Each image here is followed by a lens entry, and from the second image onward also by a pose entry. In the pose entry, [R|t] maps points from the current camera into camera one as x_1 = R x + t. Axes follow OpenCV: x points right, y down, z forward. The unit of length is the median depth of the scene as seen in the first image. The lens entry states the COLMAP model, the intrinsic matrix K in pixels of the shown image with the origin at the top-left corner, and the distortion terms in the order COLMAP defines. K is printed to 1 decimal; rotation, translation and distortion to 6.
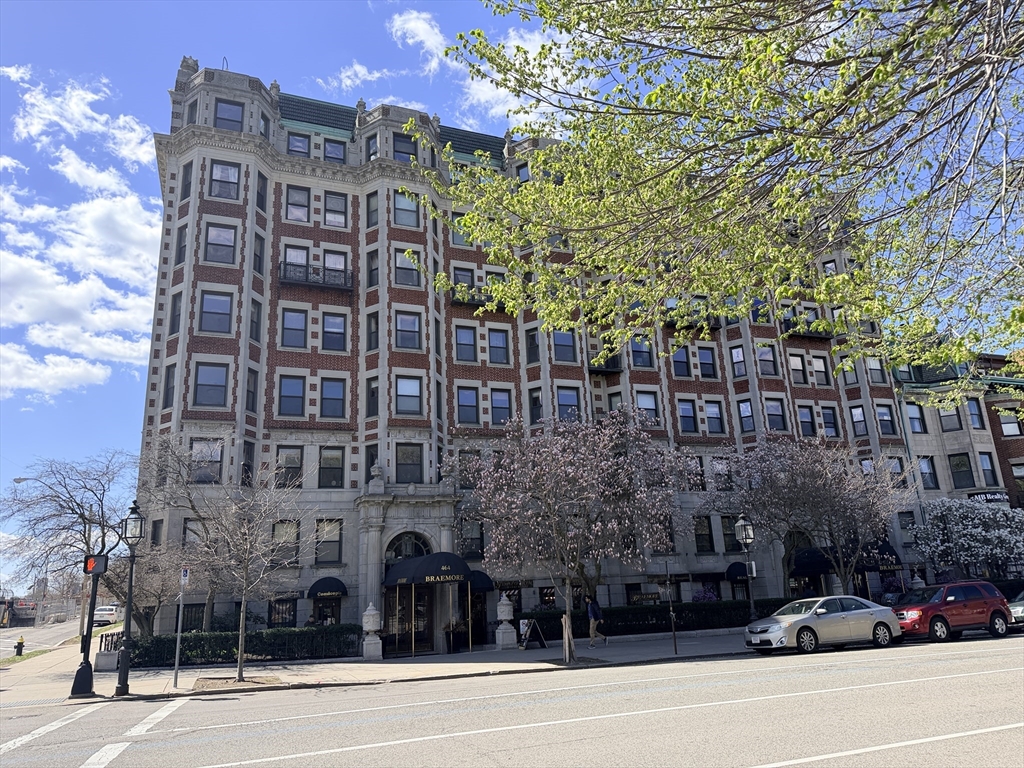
lens RADIAL K [[722.2, 0, 512.8], [0, 722.2, 383.6], [0, 0, 1]] dist [0.071931, -0.001285]
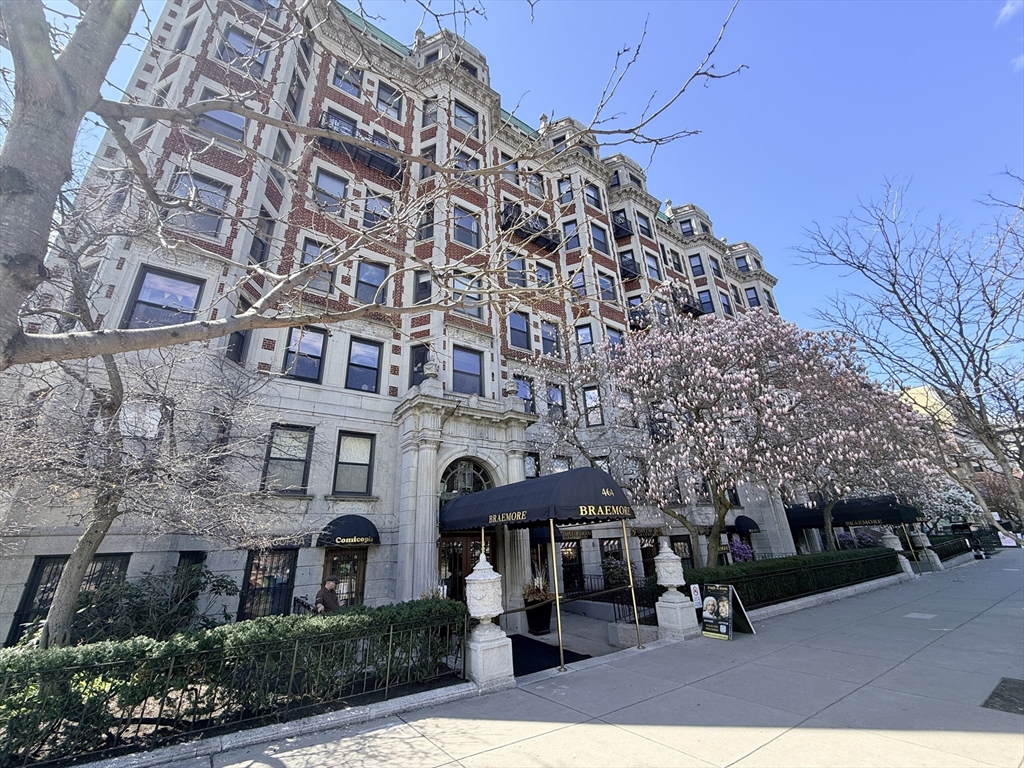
lens RADIAL K [[411.2, 0, 510.2], [0, 411.2, 386.0], [0, 0, 1]] dist [-0.016673, 0.000227]
pose [[0.974625, 0.087209, 0.206158, -0.192450], [-0.065893, 0.991954, -0.108103, 0.173360], [-0.213927, 0.091776, 0.972529, 0.575826]]
